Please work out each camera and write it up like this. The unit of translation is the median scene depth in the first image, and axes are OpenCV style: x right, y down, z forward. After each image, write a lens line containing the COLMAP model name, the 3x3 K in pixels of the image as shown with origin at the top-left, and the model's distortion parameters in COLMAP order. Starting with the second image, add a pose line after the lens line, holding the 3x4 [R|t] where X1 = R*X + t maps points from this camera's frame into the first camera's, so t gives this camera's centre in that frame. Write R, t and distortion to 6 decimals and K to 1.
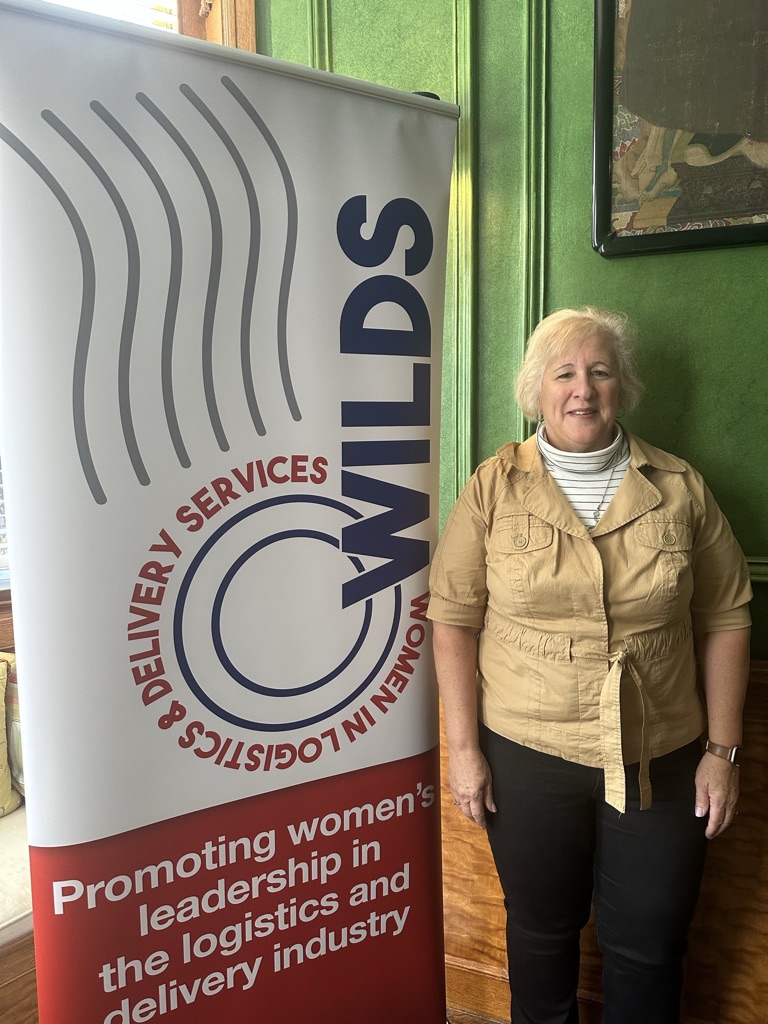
lens RADIAL K [[724.0, 0, 385.5], [0, 724.0, 503.9], [0, 0, 1]] dist [0.067538, -0.082699]
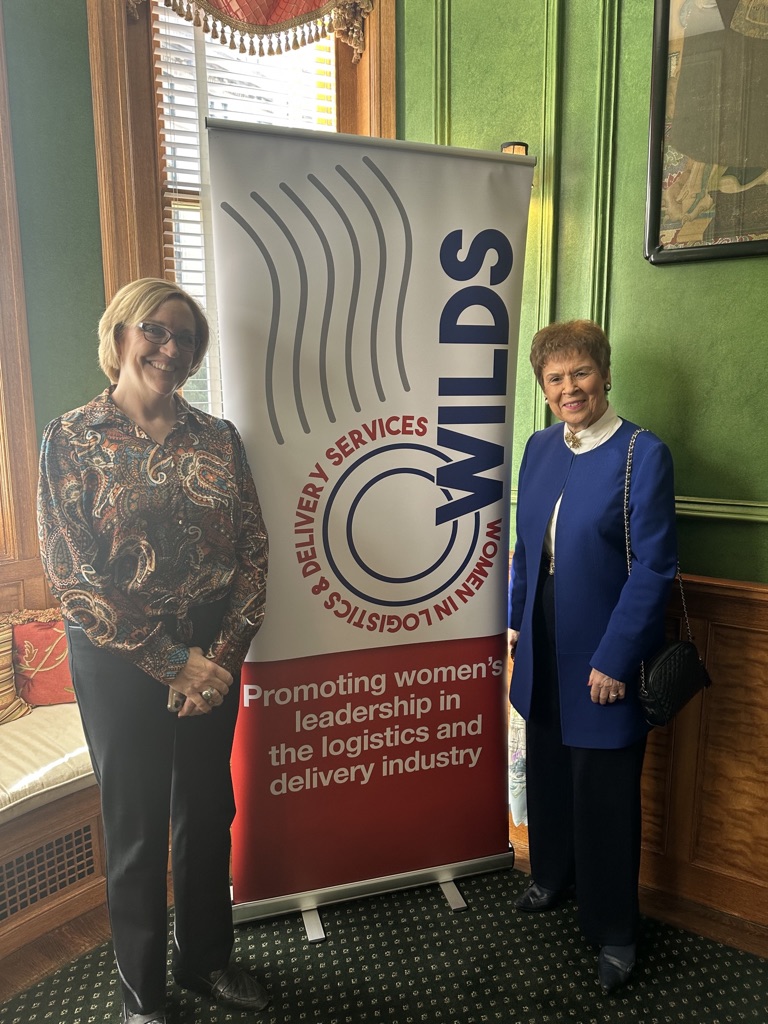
lens RADIAL K [[724.0, 0, 384.8], [0, 724.0, 496.0], [0, 0, 1]] dist [0.067538, -0.082699]
pose [[0.982074, 0.038926, -0.184433, 0.096857], [-0.031605, 0.998598, 0.042471, 0.030284], [0.185827, -0.035880, 0.981927, -0.390449]]
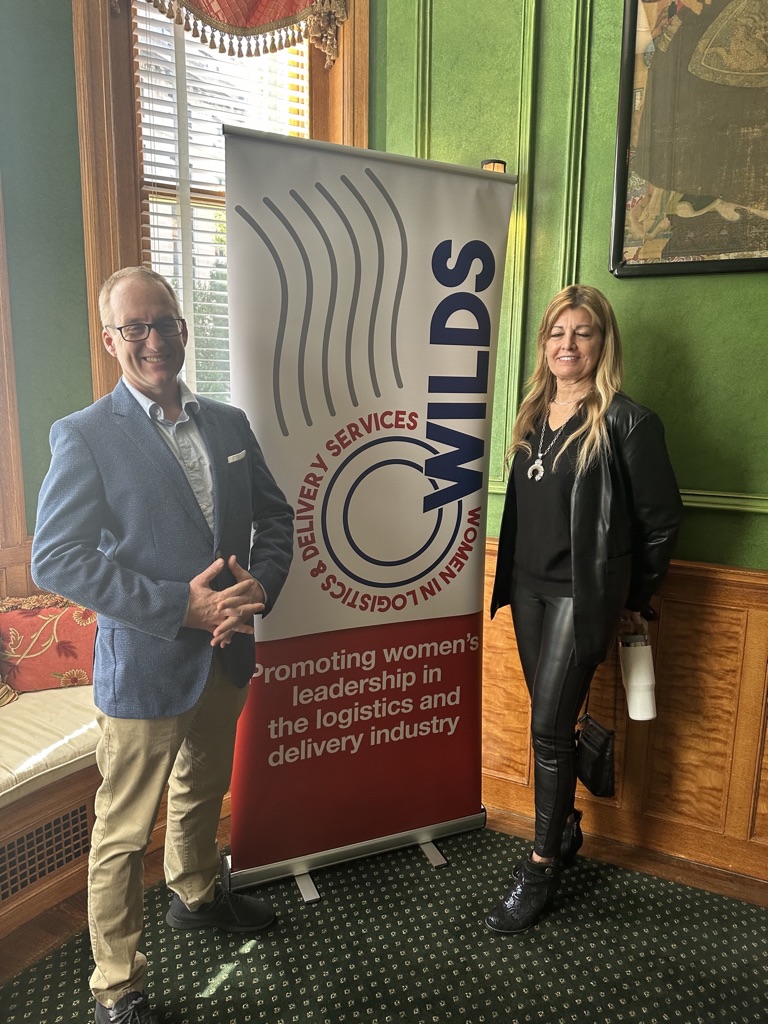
lens RADIAL K [[724.0, 0, 386.4], [0, 724.0, 493.8], [0, 0, 1]] dist [0.067538, -0.082699]
pose [[0.996582, 0.042059, -0.071106, -0.031687], [-0.038691, 0.998093, 0.048088, 0.035038], [0.072993, -0.045173, 0.996309, -0.510187]]
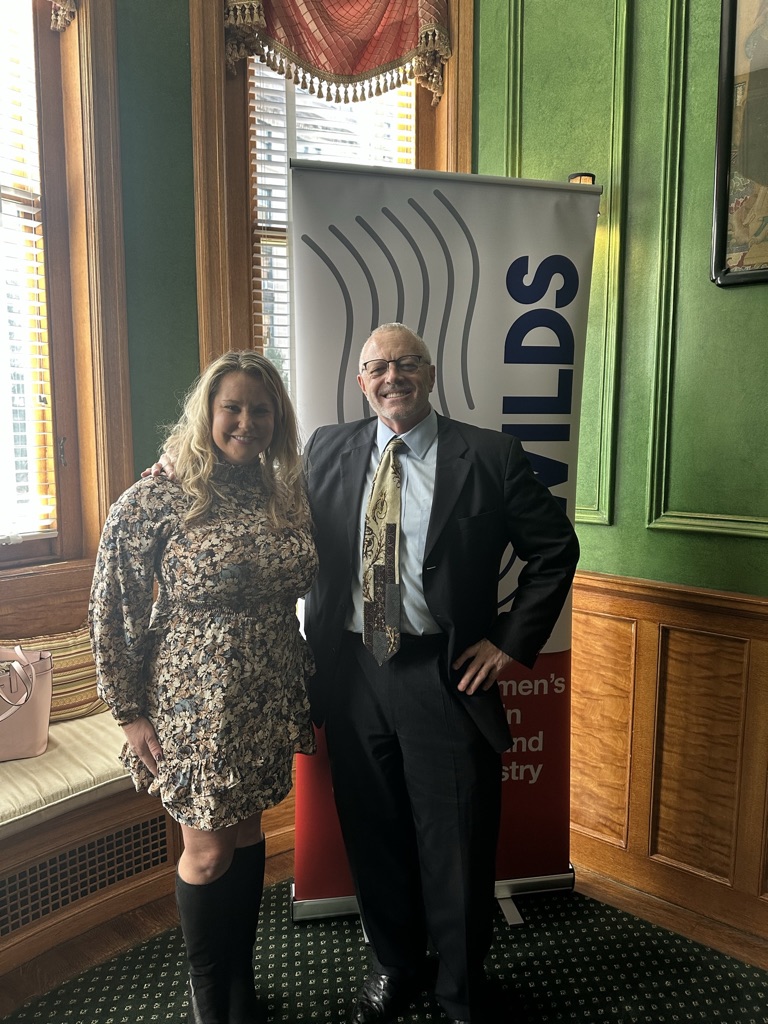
lens RADIAL K [[724.0, 0, 384.5], [0, 724.0, 495.6], [0, 0, 1]] dist [0.067538, -0.082699]
pose [[0.953963, 0.048854, -0.295918, 0.145217], [-0.050706, 0.998713, 0.001418, 0.064524], [0.295606, 0.013652, 0.955212, -0.444334]]
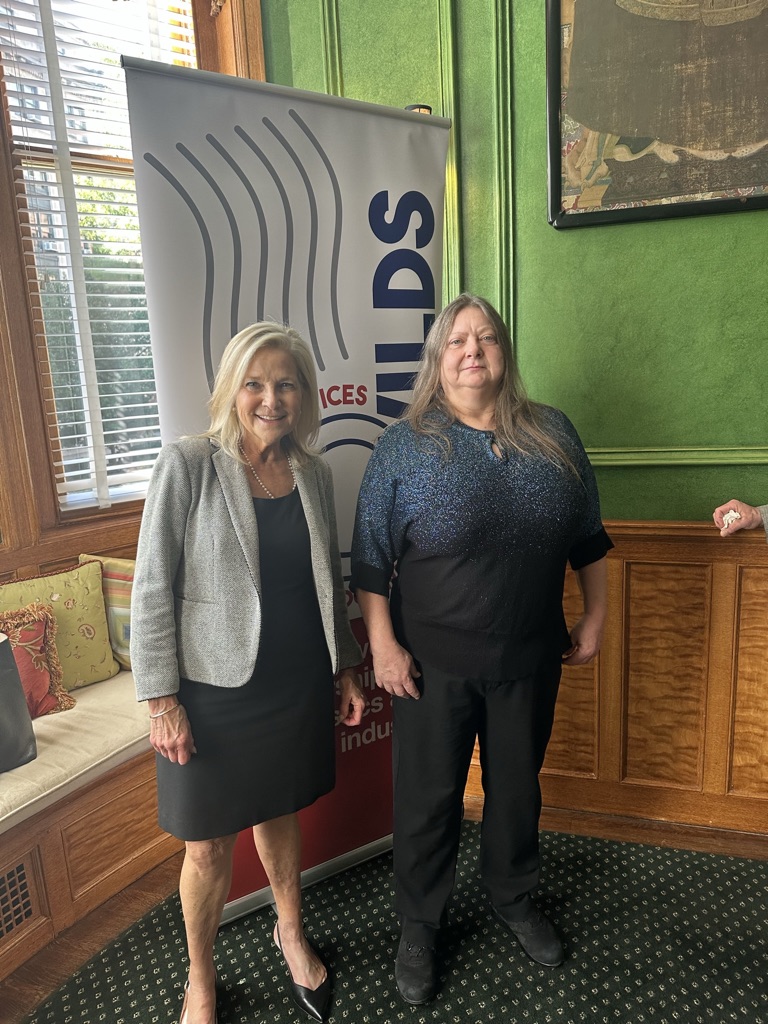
lens RADIAL K [[724.0, 0, 384.8], [0, 724.0, 501.5], [0, 0, 1]] dist [0.067538, -0.082699]
pose [[0.996657, -0.046147, 0.067421, -0.142204], [0.041151, 0.996431, 0.073697, 0.053745], [-0.070581, -0.070676, 0.994999, -0.383897]]
